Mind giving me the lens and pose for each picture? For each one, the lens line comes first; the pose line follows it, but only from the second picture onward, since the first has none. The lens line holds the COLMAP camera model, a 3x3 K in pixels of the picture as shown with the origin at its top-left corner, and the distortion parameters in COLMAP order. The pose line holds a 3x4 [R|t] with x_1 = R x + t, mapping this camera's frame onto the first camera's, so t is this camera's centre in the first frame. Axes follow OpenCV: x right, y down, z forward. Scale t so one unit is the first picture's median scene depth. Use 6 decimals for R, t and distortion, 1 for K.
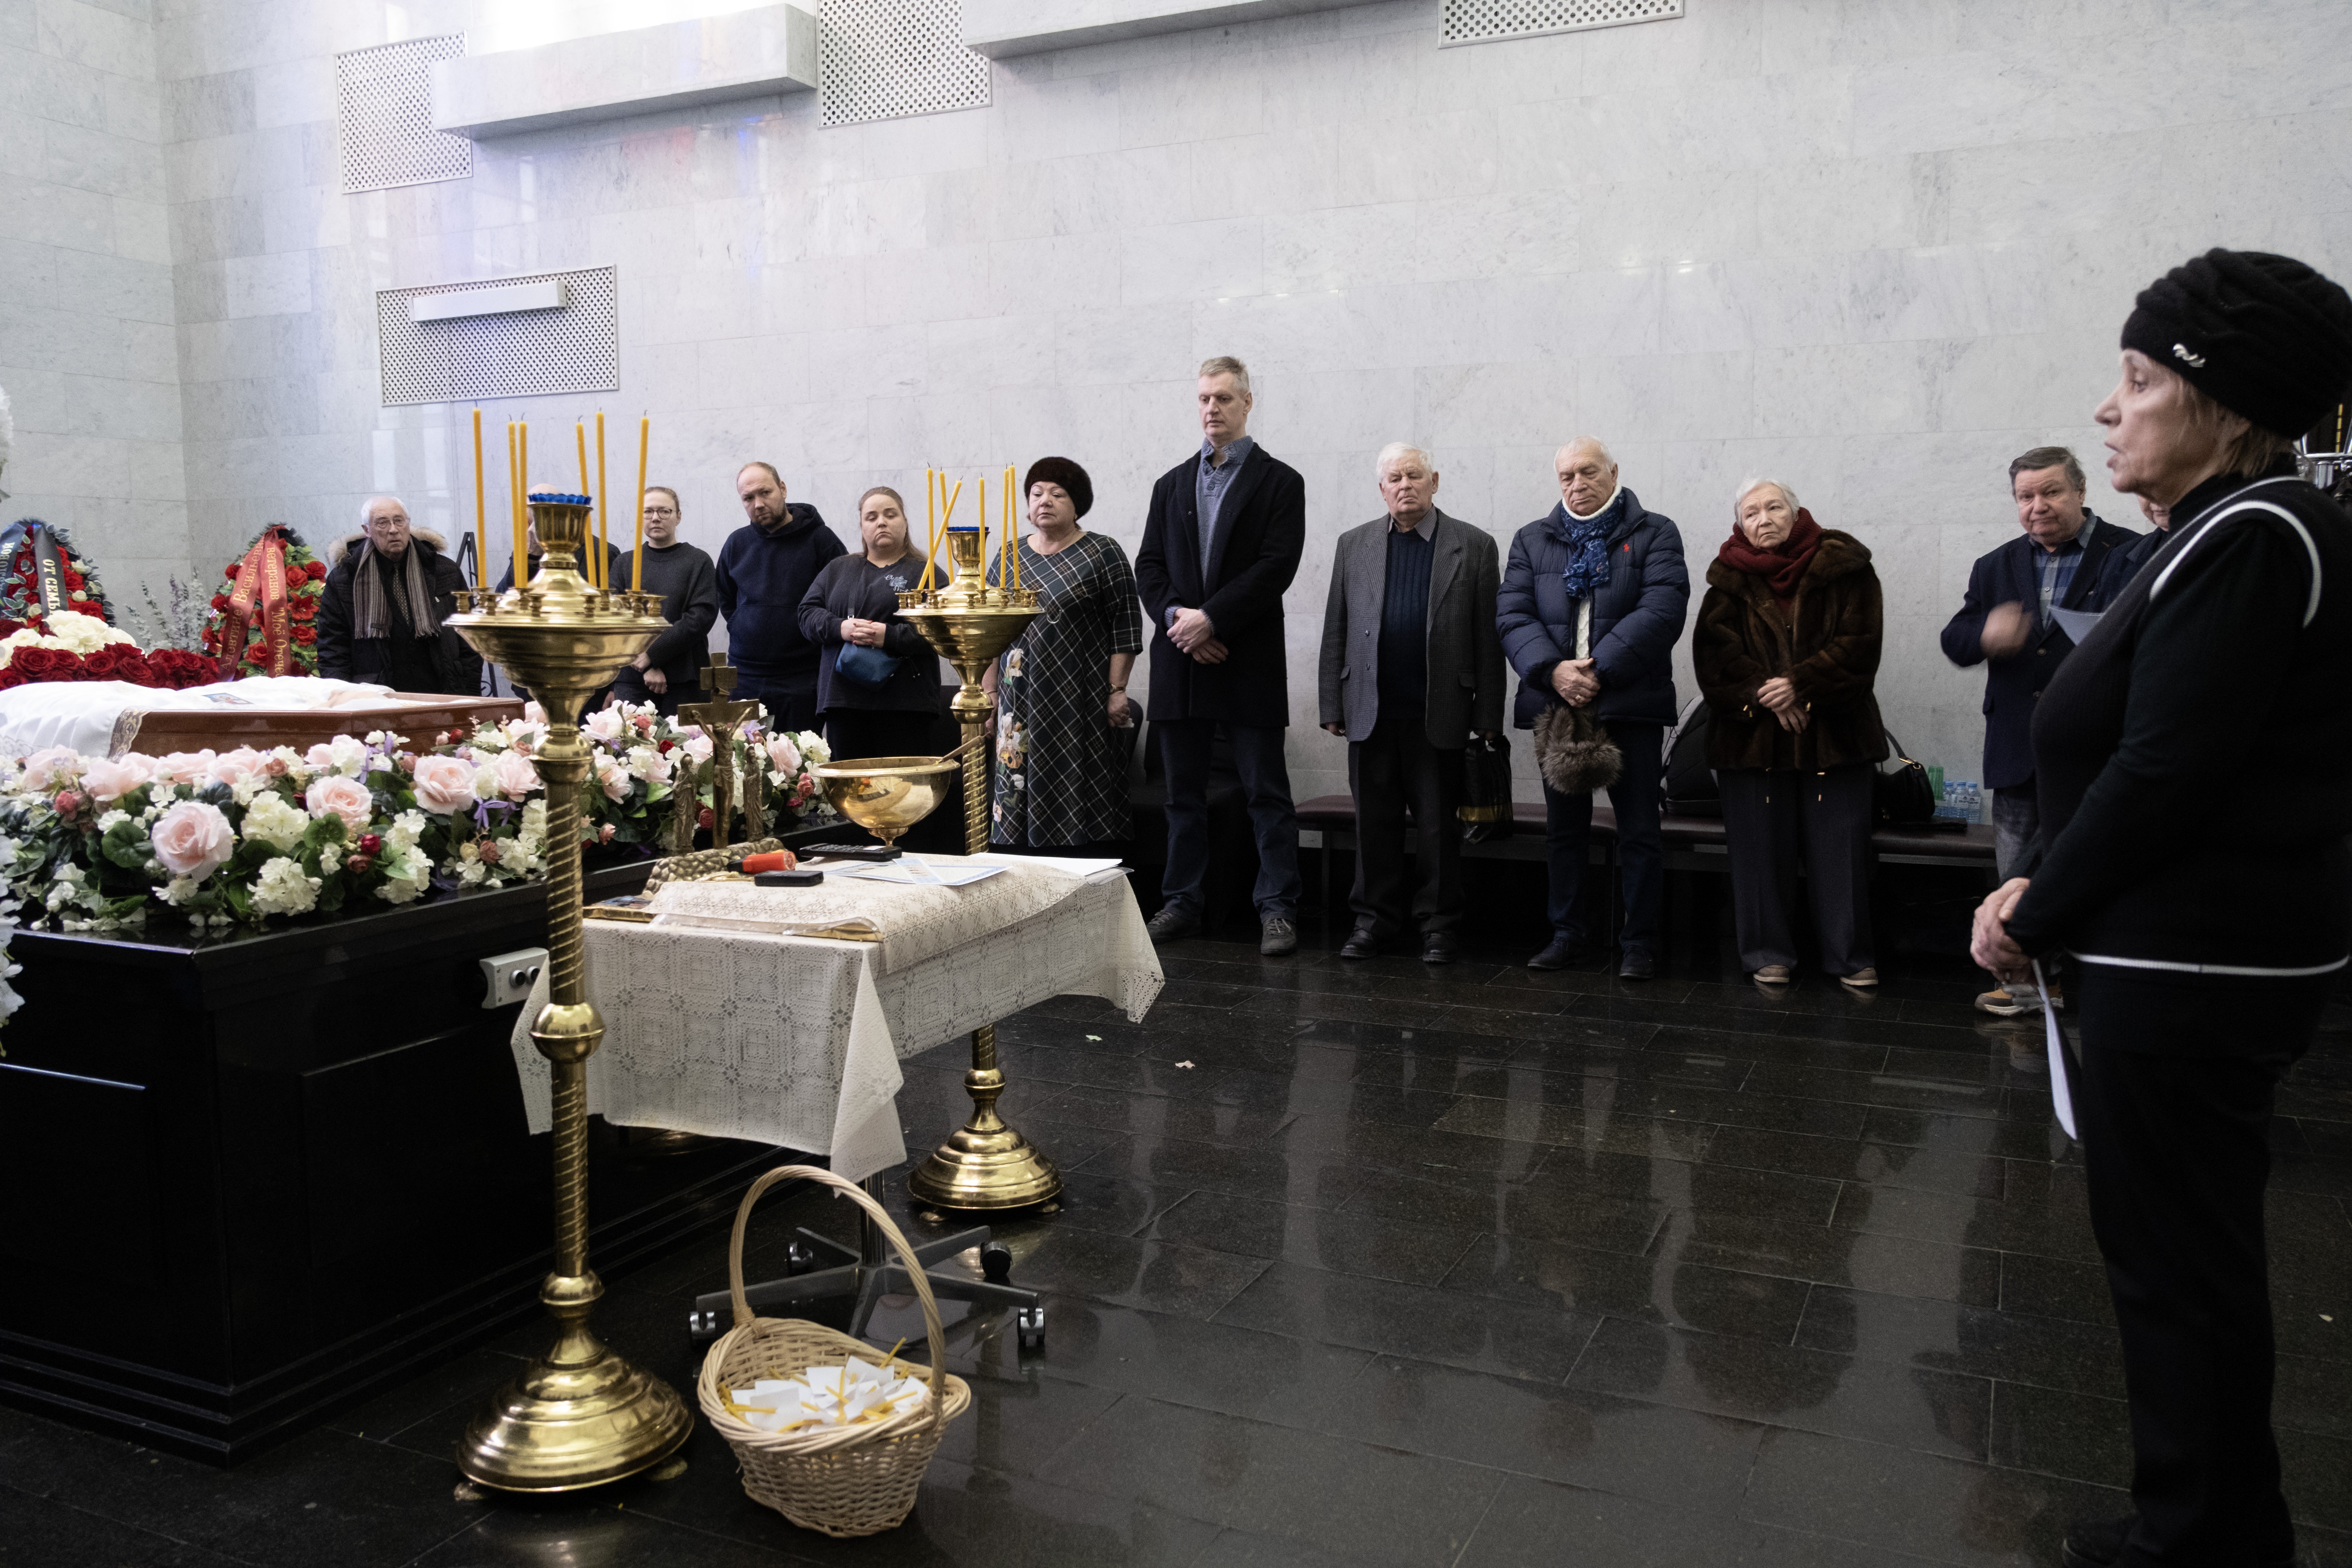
lens RADIAL K [[1704.2, 0, 1176.0], [0, 1704.2, 784.0], [0, 0, 1]] dist [-0.055462, 0.063638]
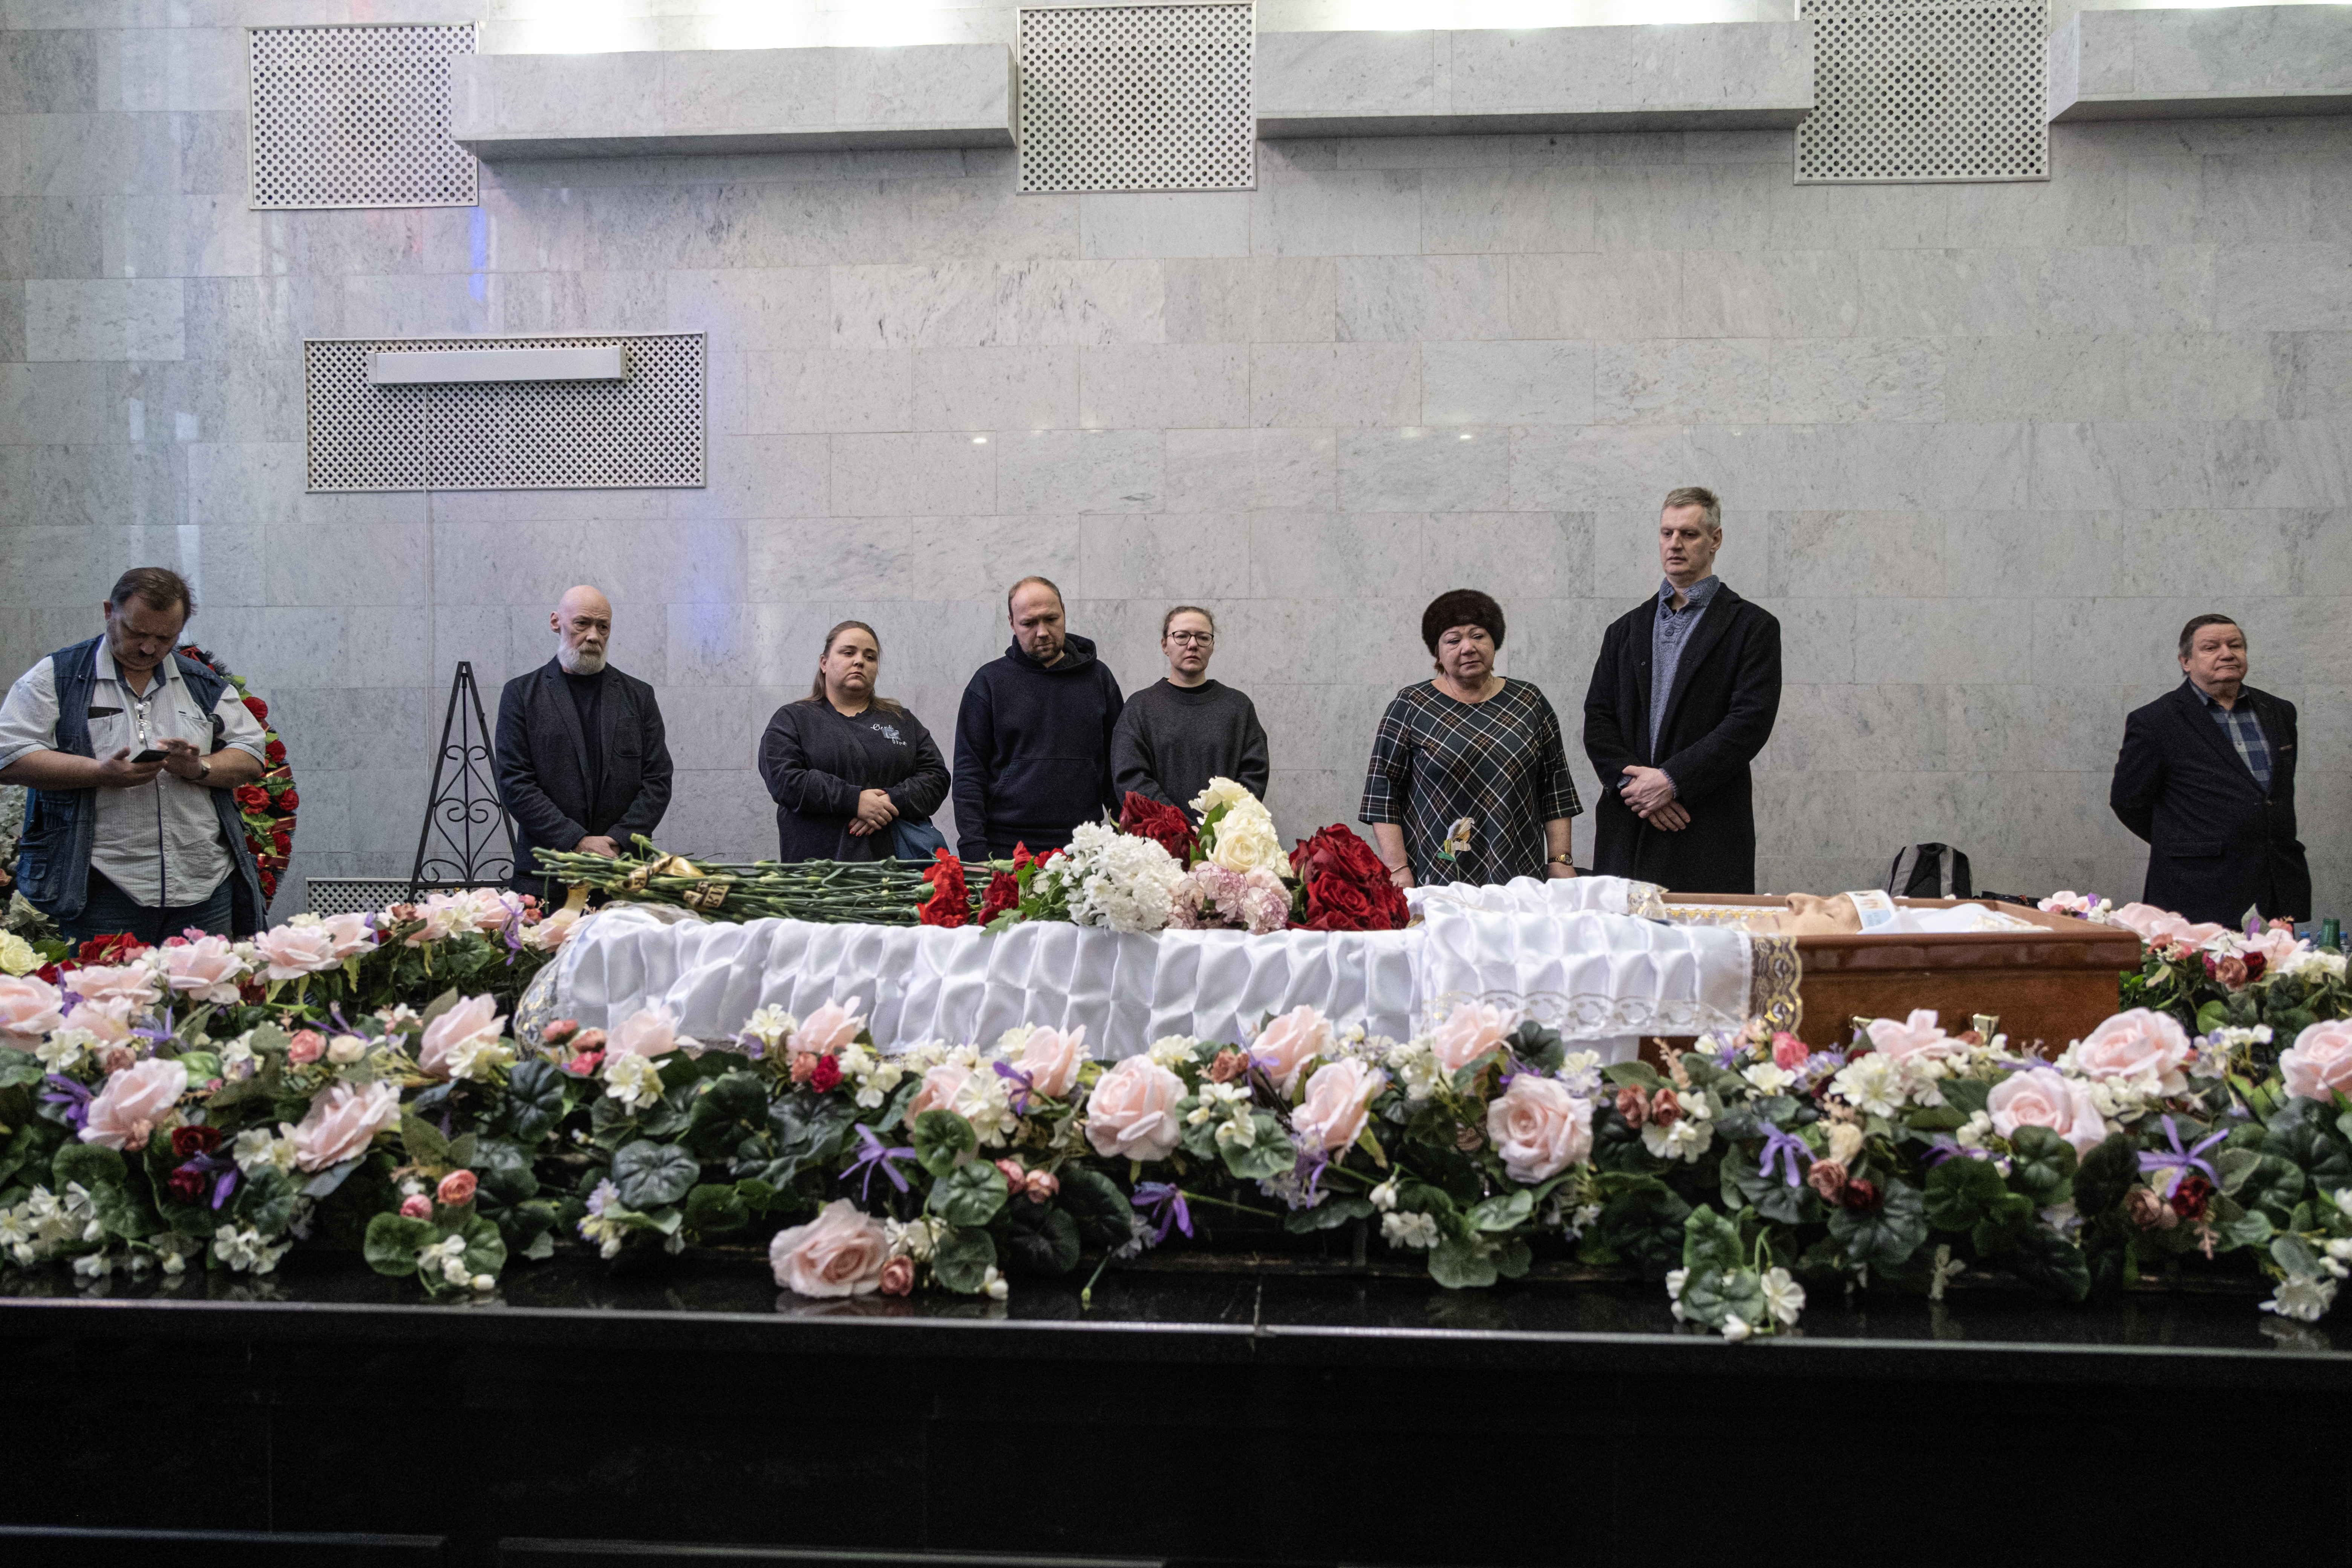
lens RADIAL K [[1704.2, 0, 1176.0], [0, 1704.2, 784.0], [0, 0, 1]] dist [-0.055462, 0.063638]
pose [[0.939750, -0.003721, 0.341842, -0.485304], [0.033643, 0.996093, -0.081647, -0.028320], [-0.340203, 0.088228, 0.936204, 0.242012]]
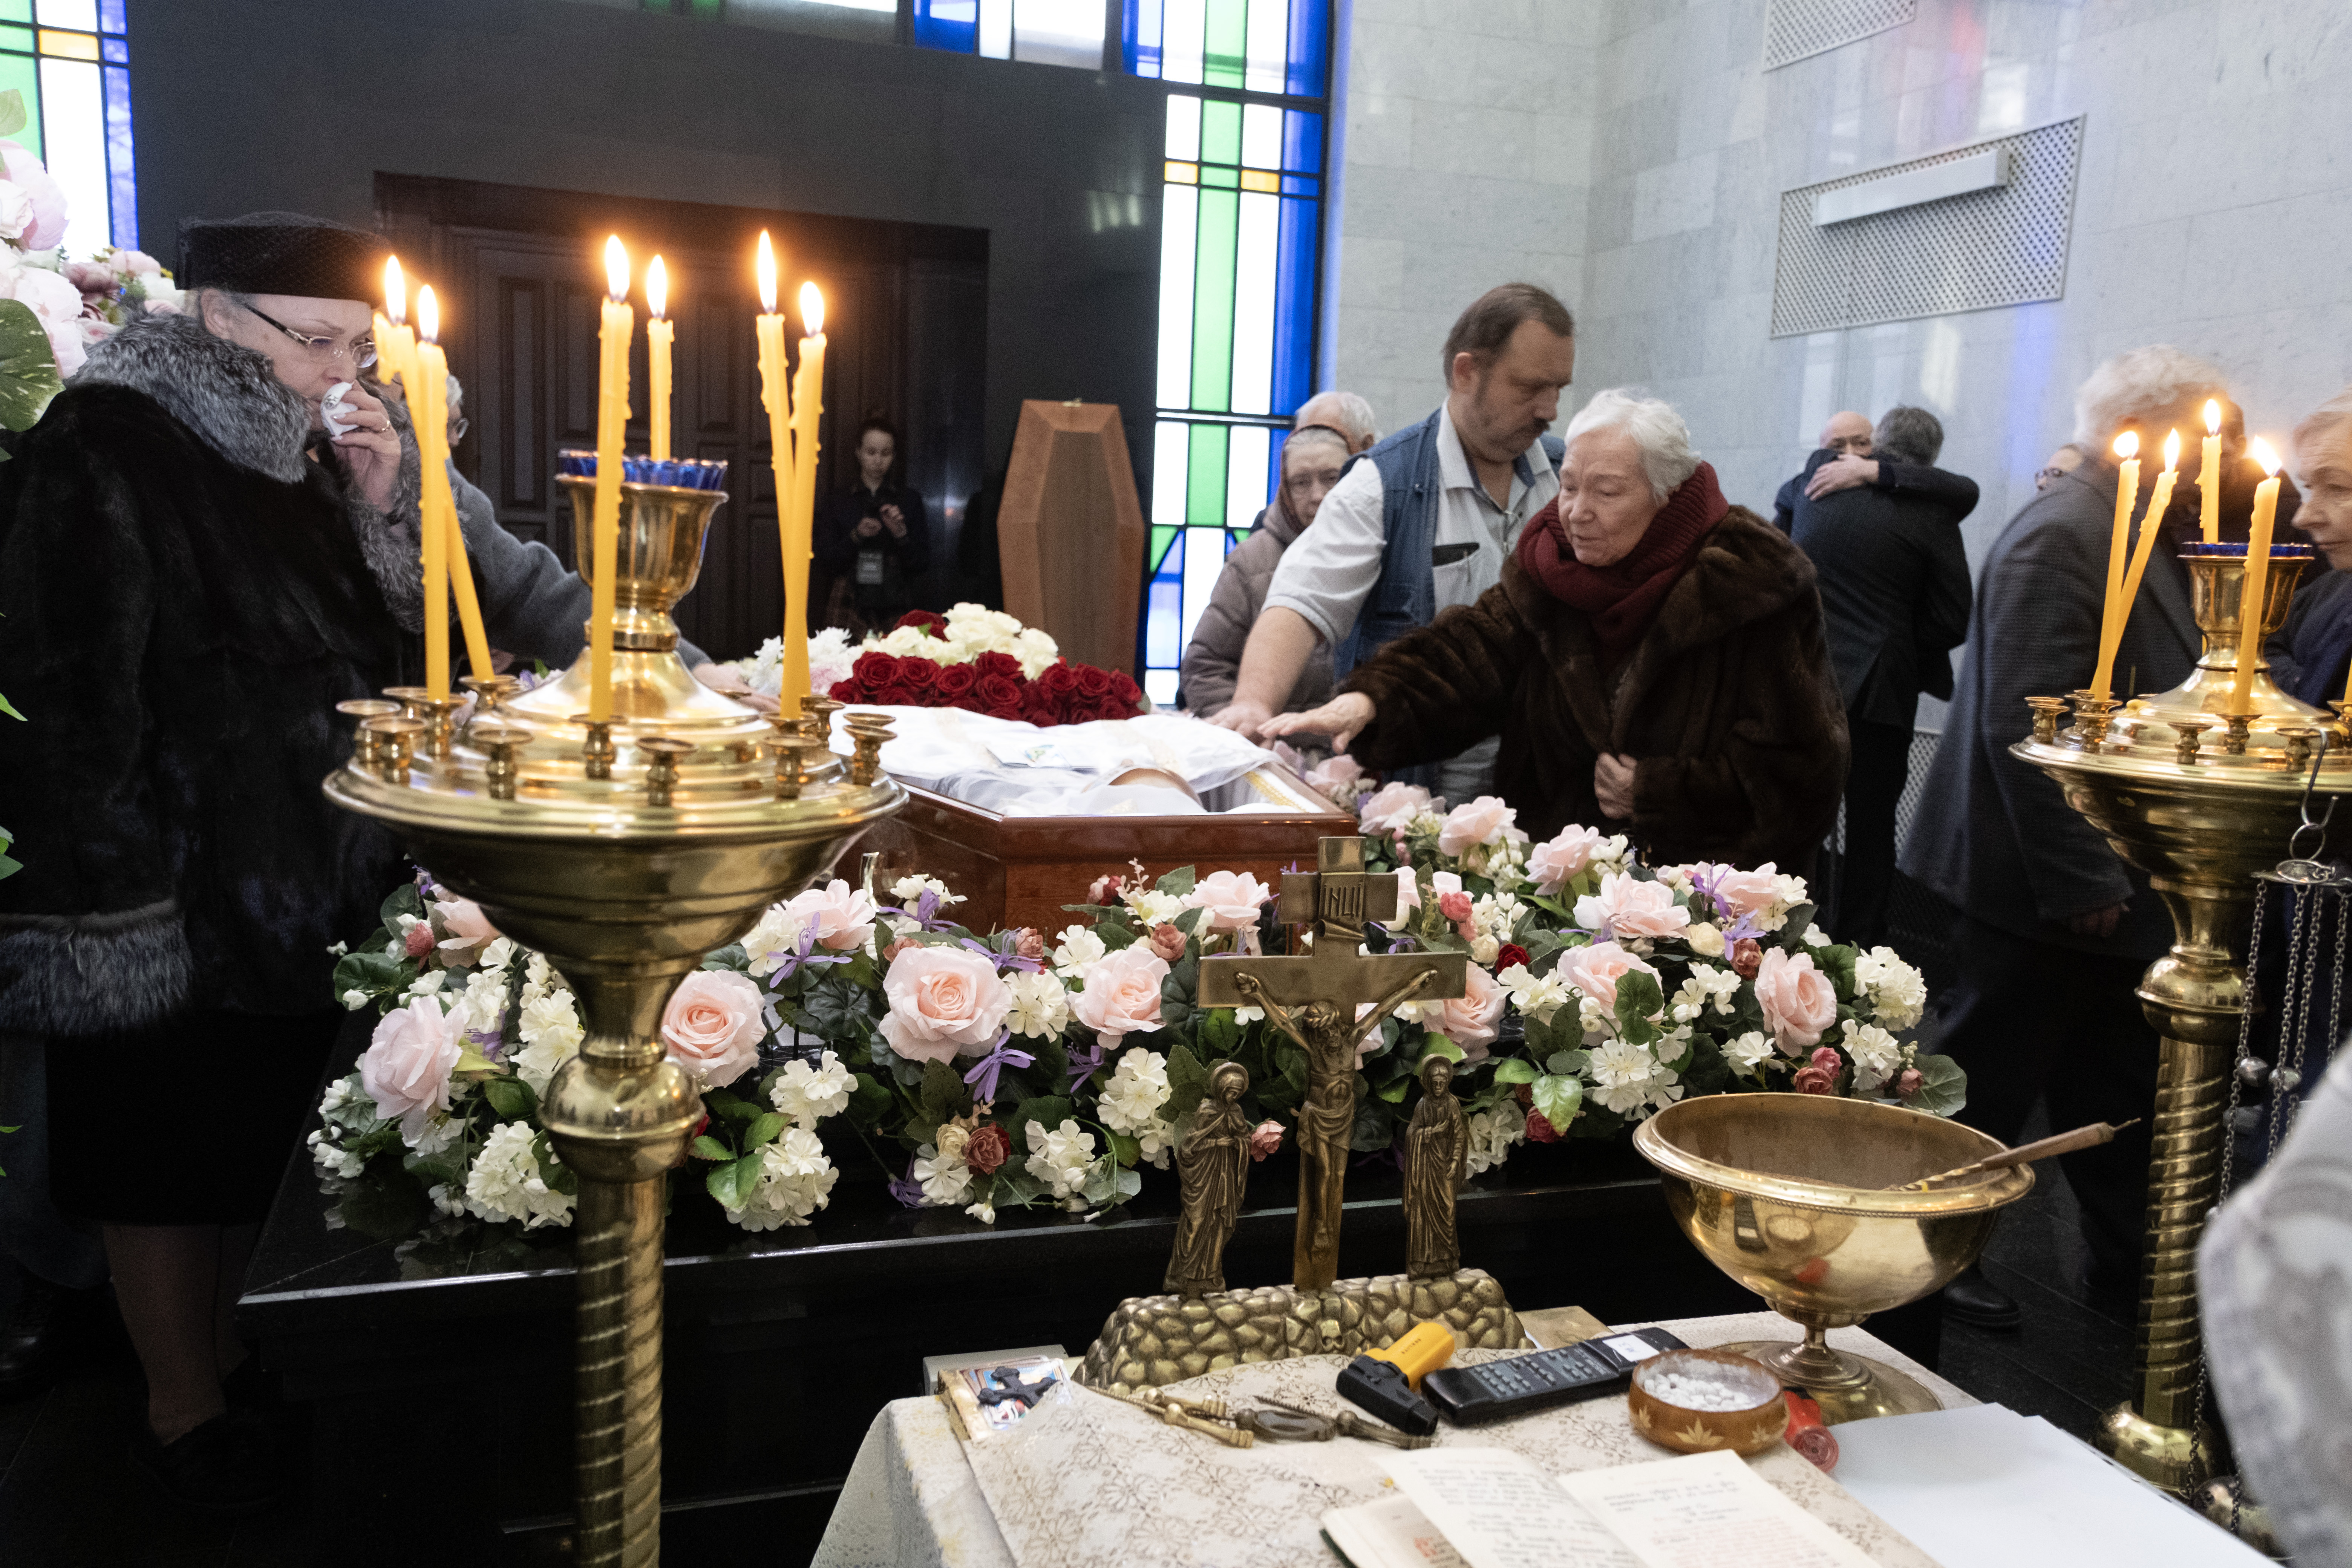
lens RADIAL K [[1859.0, 0, 1225.1], [0, 1859.0, 780.0], [0, 0, 1]] dist [0.056136, 0.052039]
pose [[0.693371, 0.132126, -0.708364, 0.015610], [-0.127302, 0.990044, 0.060058, -0.047800], [0.709247, 0.048534, 0.703287, 0.262130]]
